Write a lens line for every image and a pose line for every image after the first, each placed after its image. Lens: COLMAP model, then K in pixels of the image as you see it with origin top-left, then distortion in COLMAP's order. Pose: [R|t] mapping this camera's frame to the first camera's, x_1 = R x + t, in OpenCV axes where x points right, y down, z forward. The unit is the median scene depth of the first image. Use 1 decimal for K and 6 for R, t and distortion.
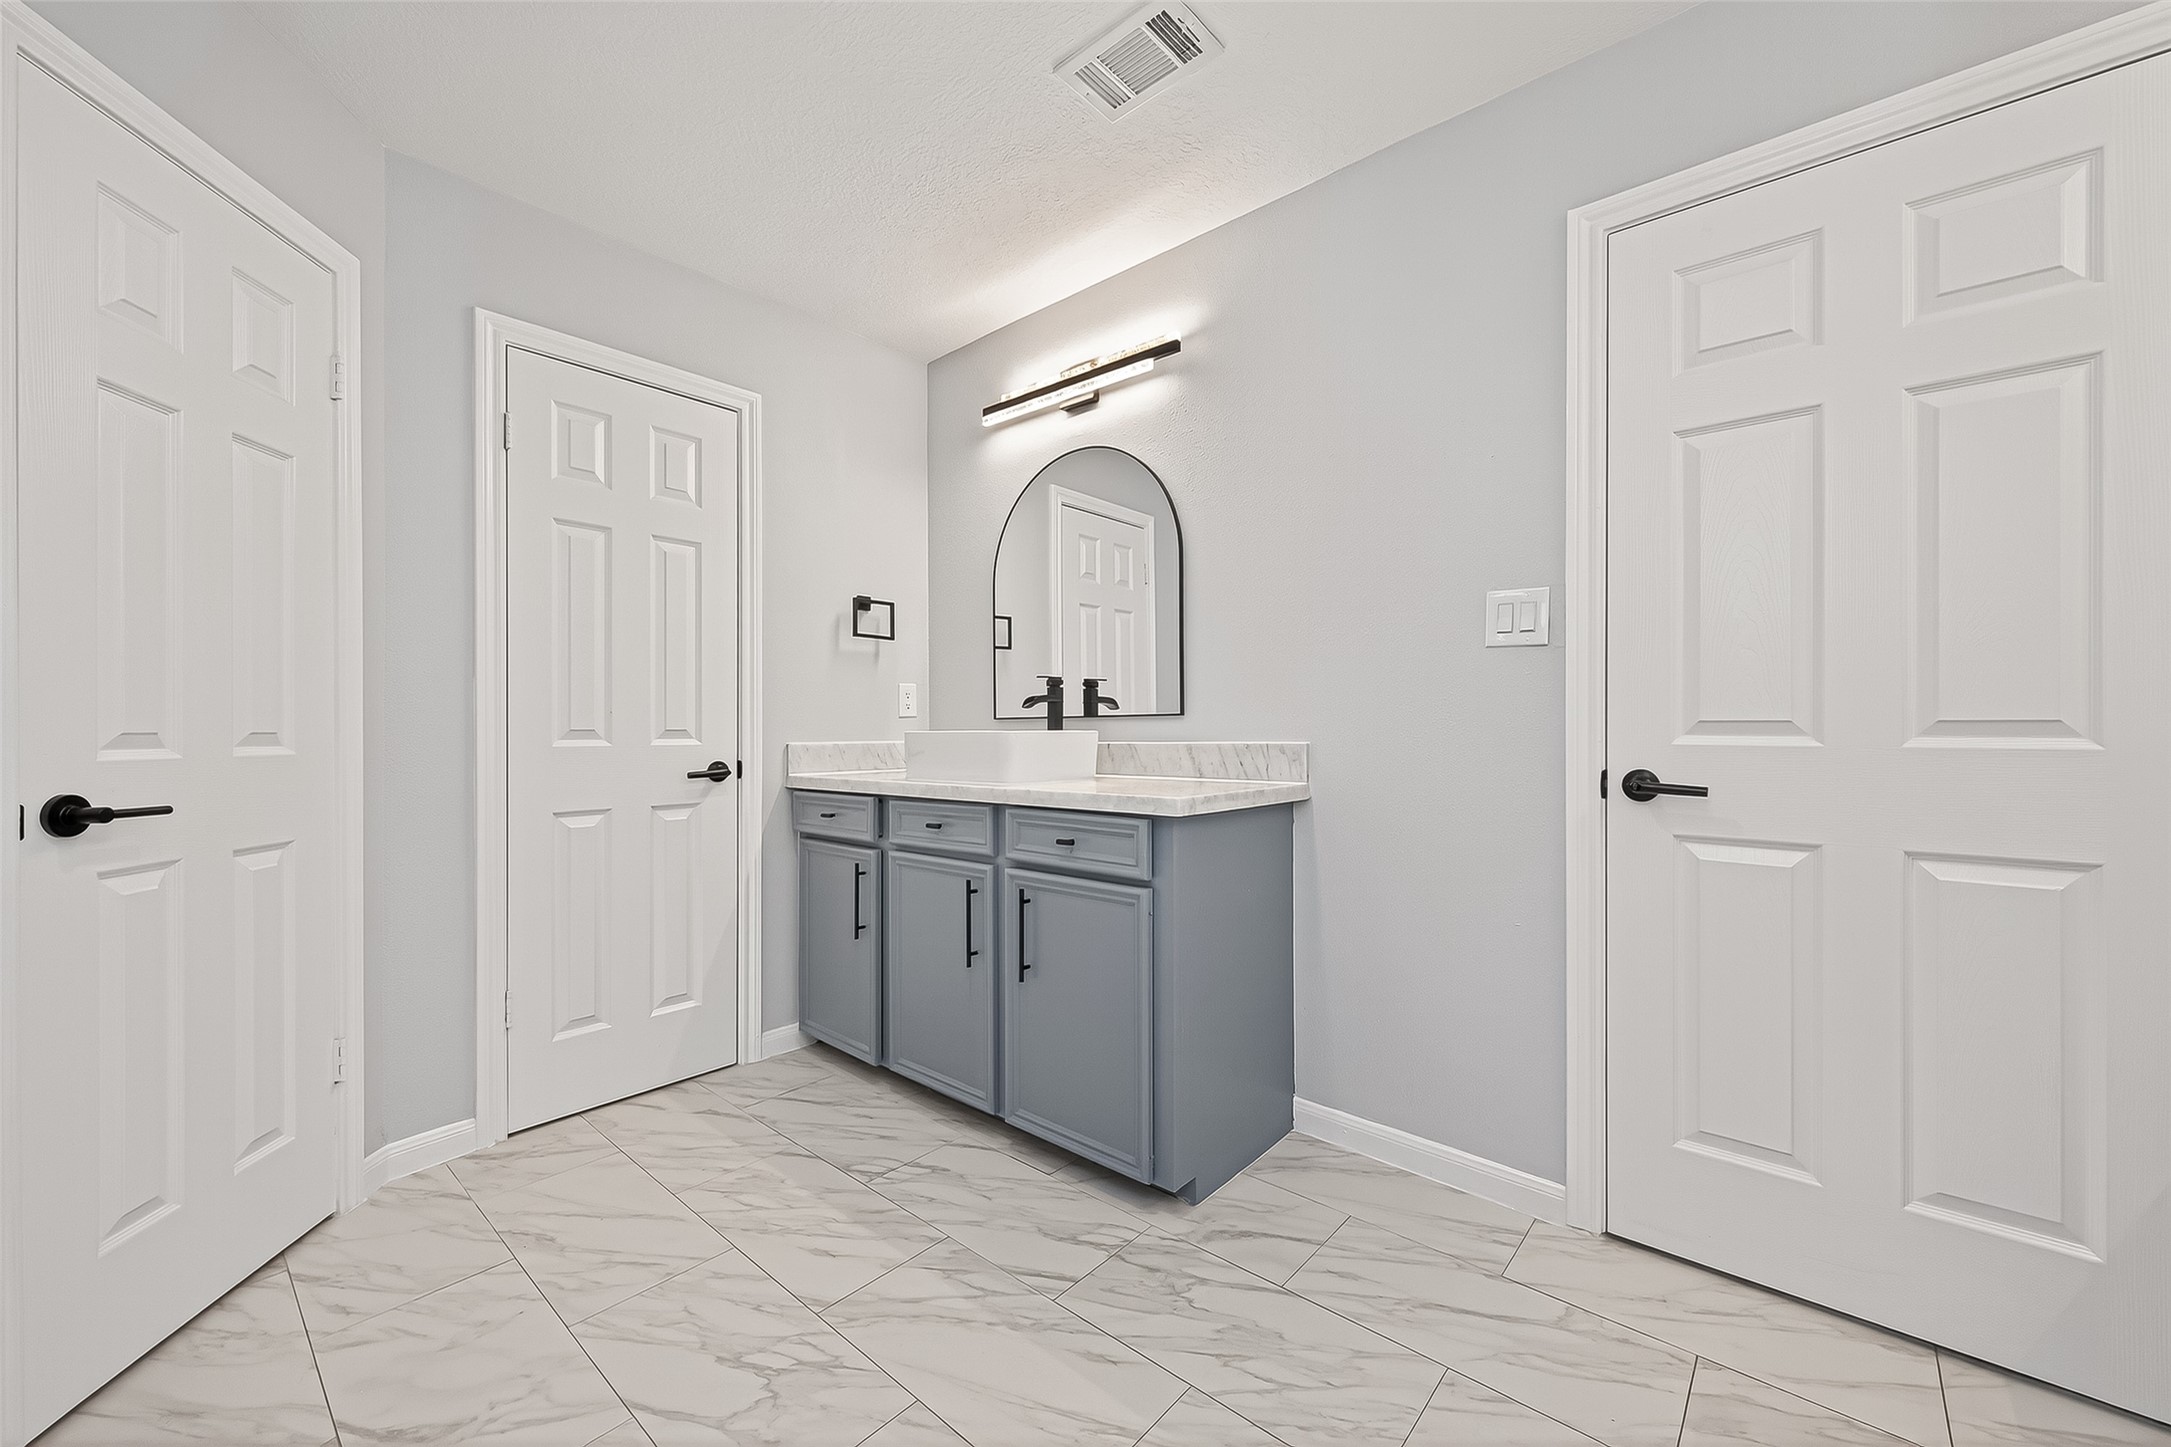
lens RADIAL K [[885.4, 0, 1102.4], [0, 885.4, 736.4], [0, 0, 1]] dist [0.004575, 0.000181]
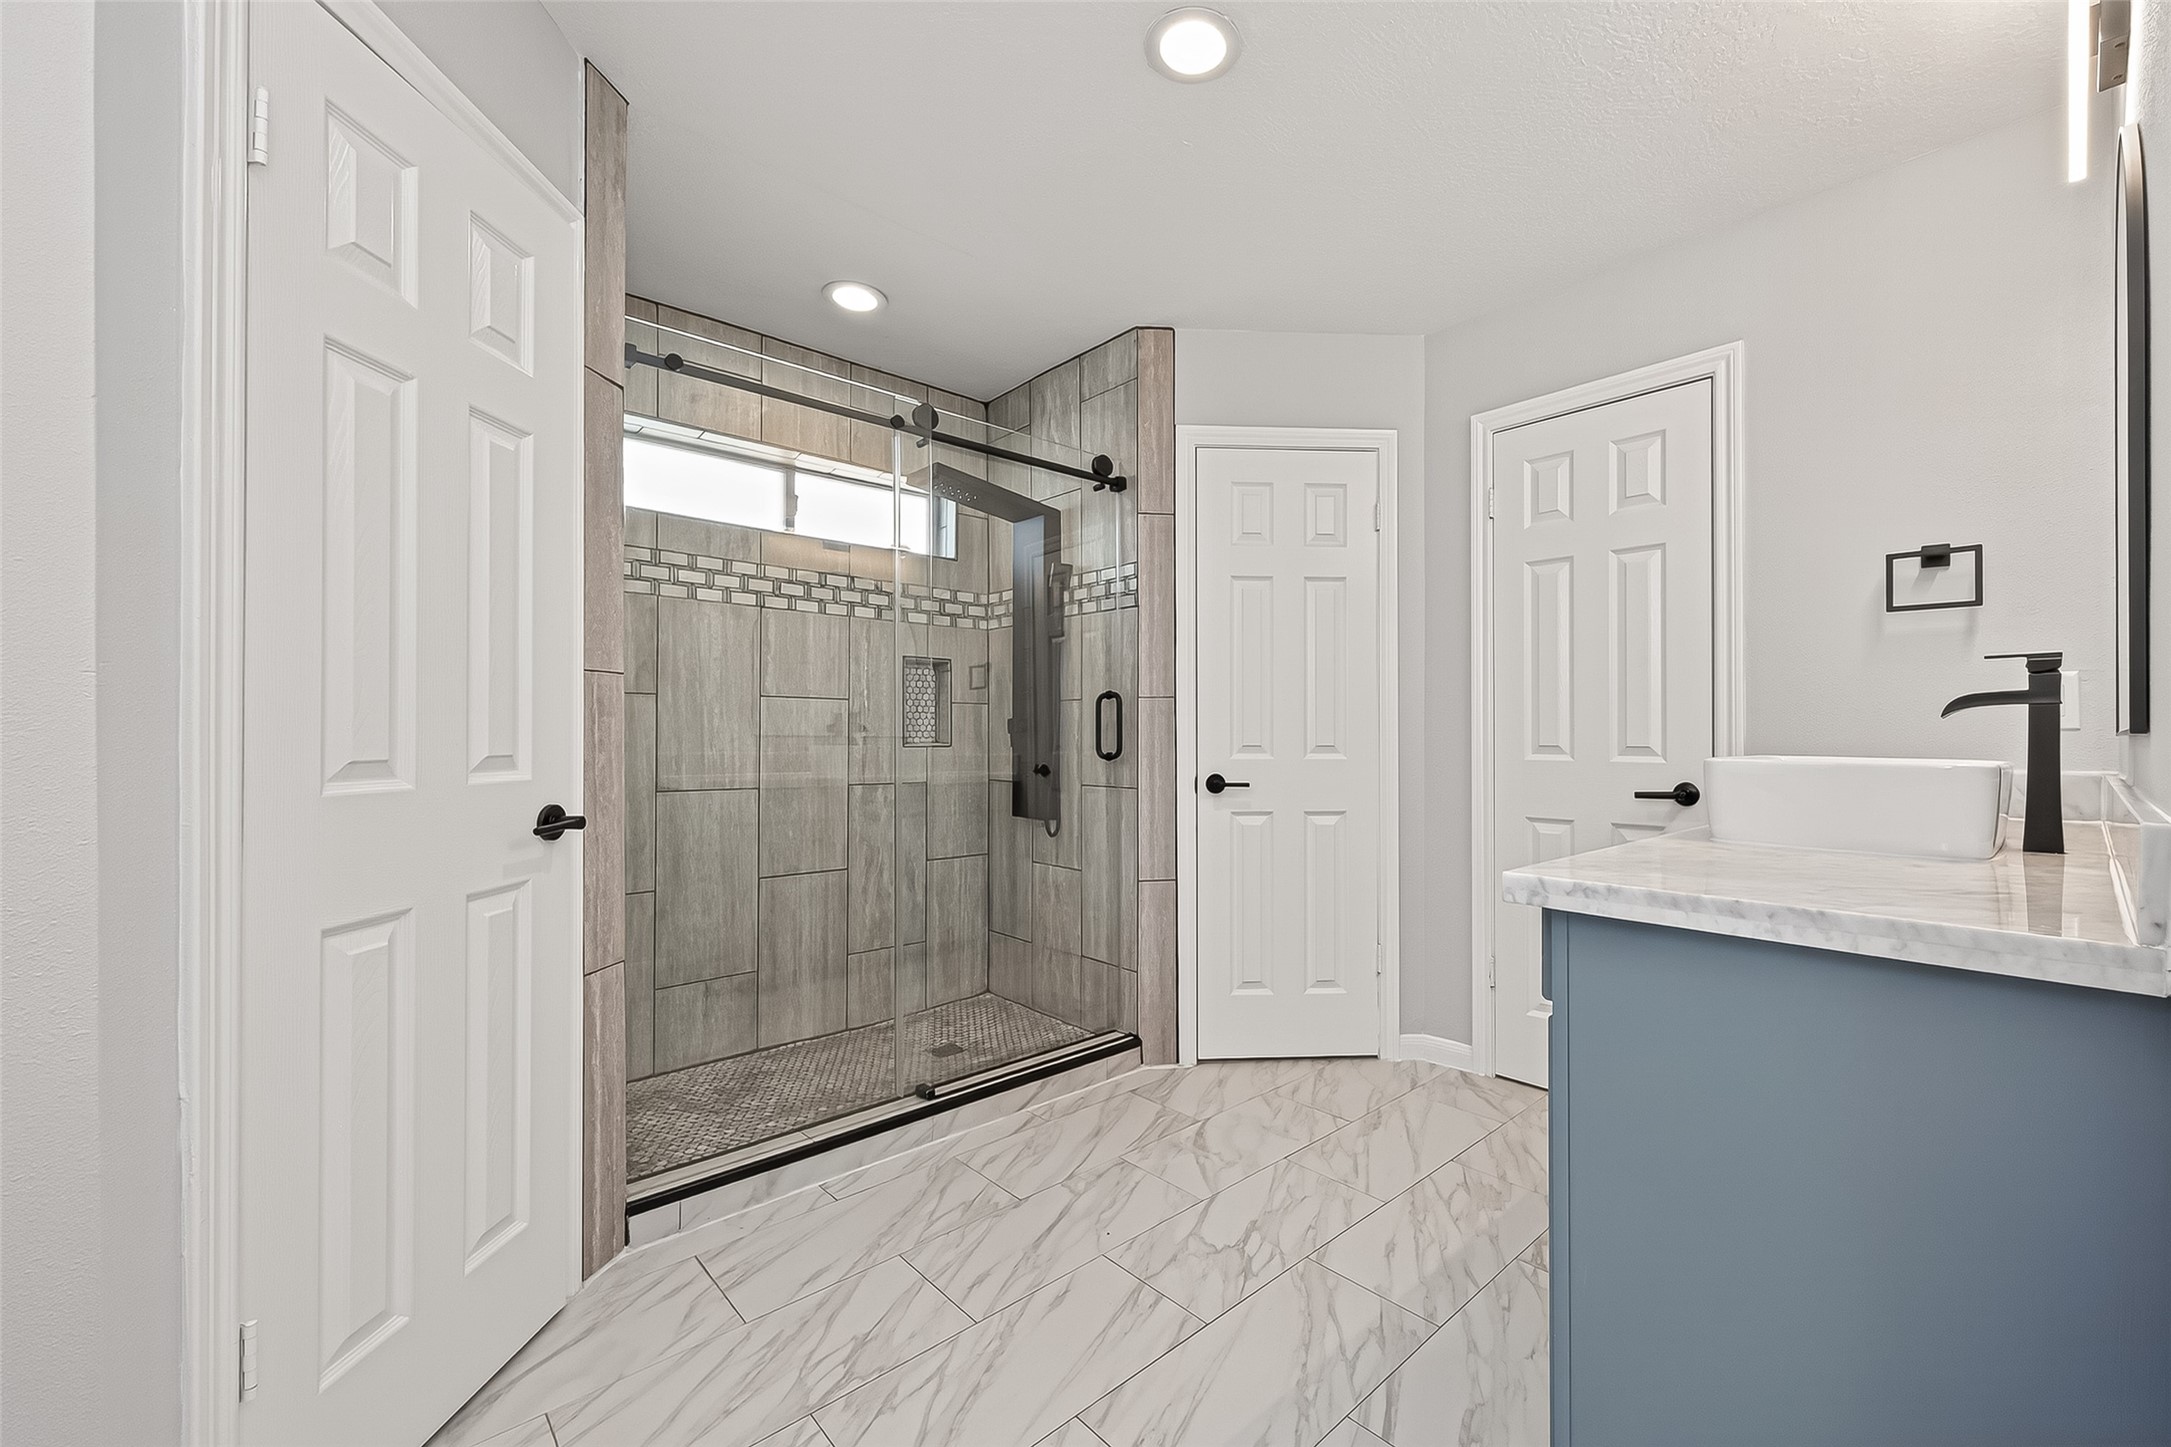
lens RADIAL K [[857.3, 0, 1106.6], [0, 857.3, 726.8], [0, 0, 1]] dist [-0.001981, -0.000059]
pose [[-0.147406, -0.005061, -0.989063, 0.594905], [-0.003460, 0.999983, -0.004601, -0.025626], [0.989070, 0.002744, -0.147421, 0.652102]]
